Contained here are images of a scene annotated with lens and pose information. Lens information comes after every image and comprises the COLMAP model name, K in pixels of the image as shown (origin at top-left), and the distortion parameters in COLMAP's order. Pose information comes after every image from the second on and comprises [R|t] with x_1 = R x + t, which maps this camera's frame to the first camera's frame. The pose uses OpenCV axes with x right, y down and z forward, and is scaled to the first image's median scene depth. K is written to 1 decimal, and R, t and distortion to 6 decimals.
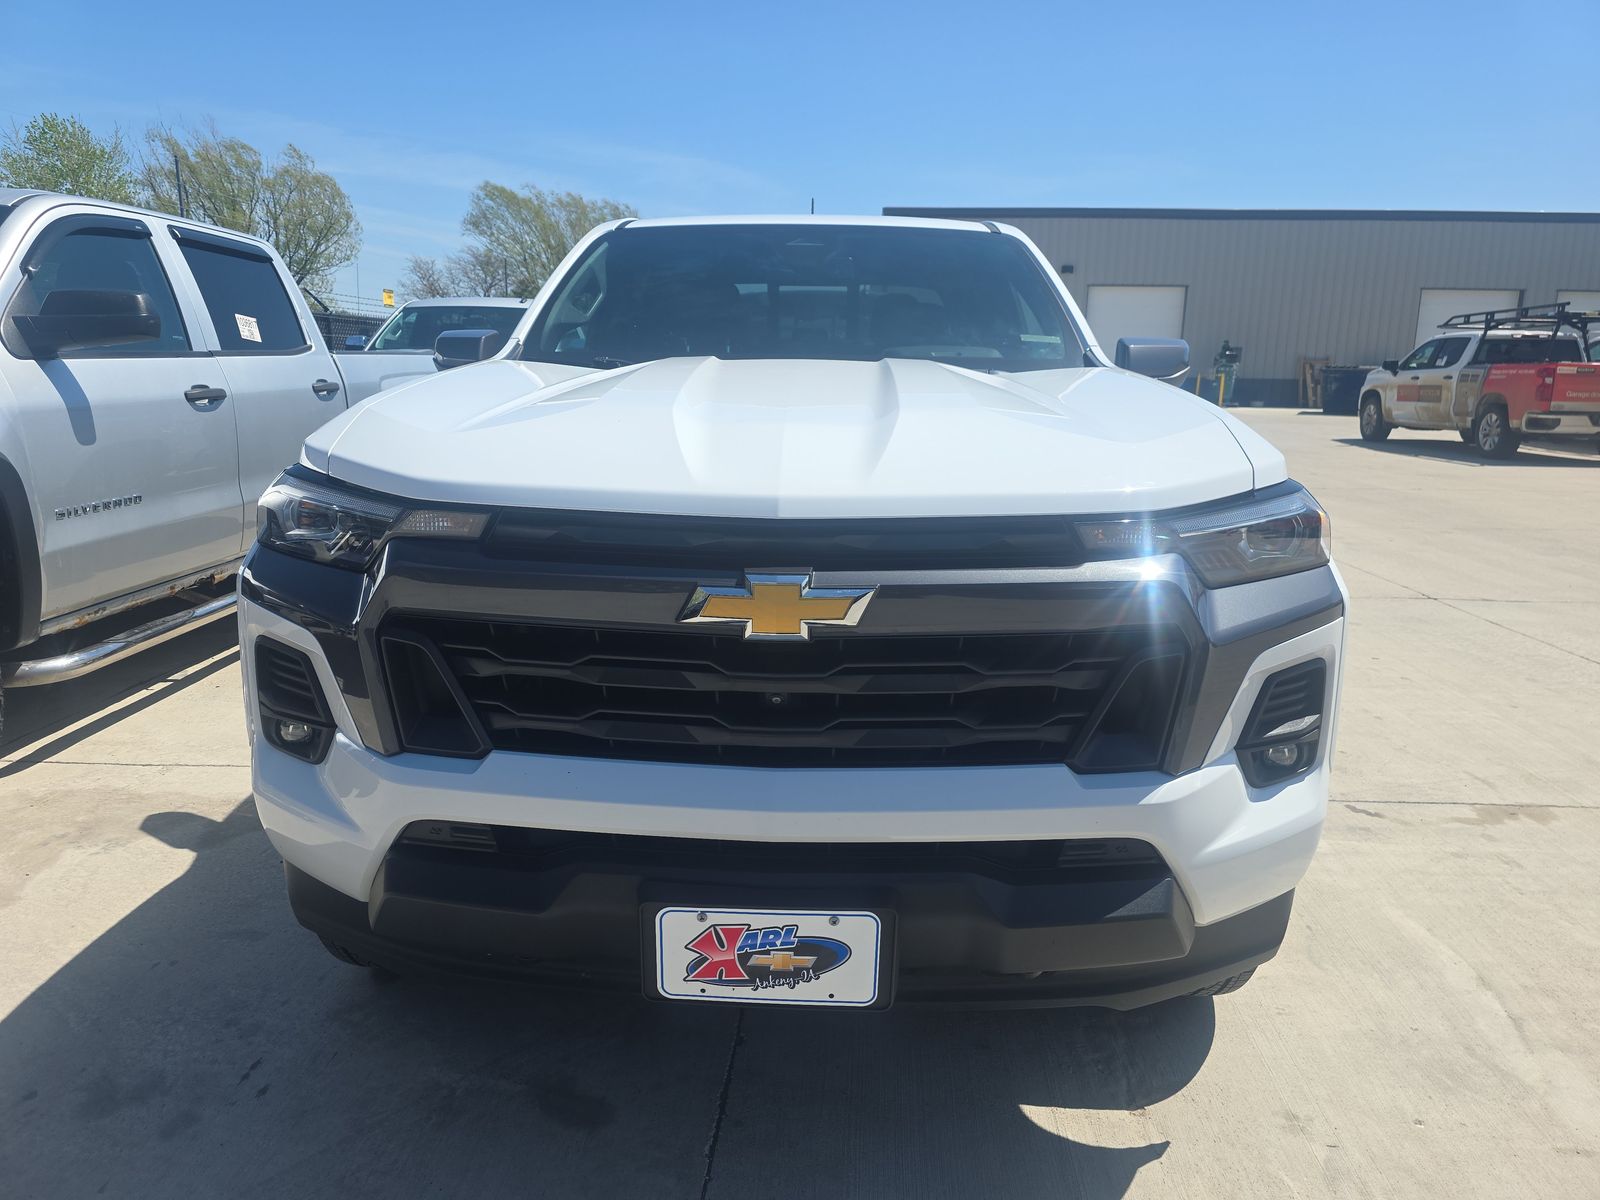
lens RADIAL K [[1056.3, 0, 800.0], [0, 1056.3, 600.0], [0, 0, 1]] dist [0.071356, -0.054020]
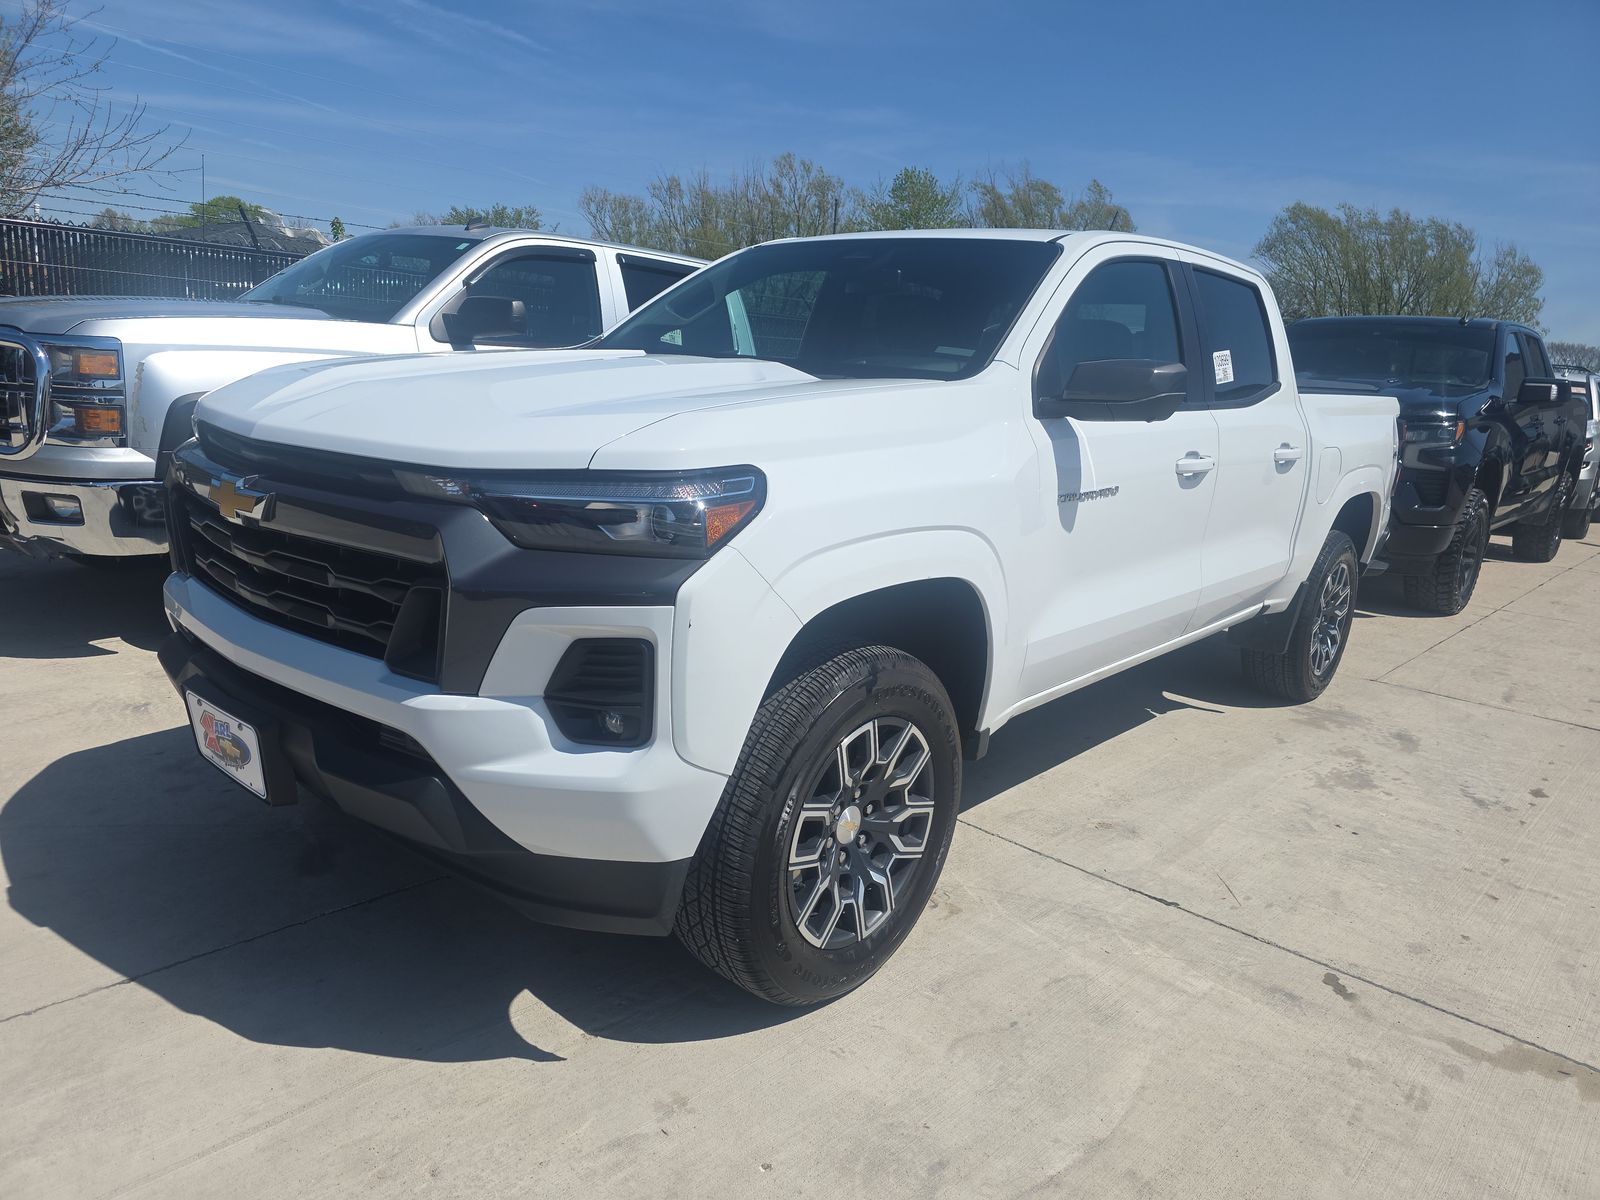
lens RADIAL K [[1056.3, 0, 800.0], [0, 1056.3, 600.0], [0, 0, 1]] dist [0.071356, -0.054020]
pose [[0.780938, 0.185709, -0.596362, 0.635095], [-0.199217, 0.978968, 0.043979, -0.032509], [0.591986, 0.084461, 0.801510, 0.126191]]
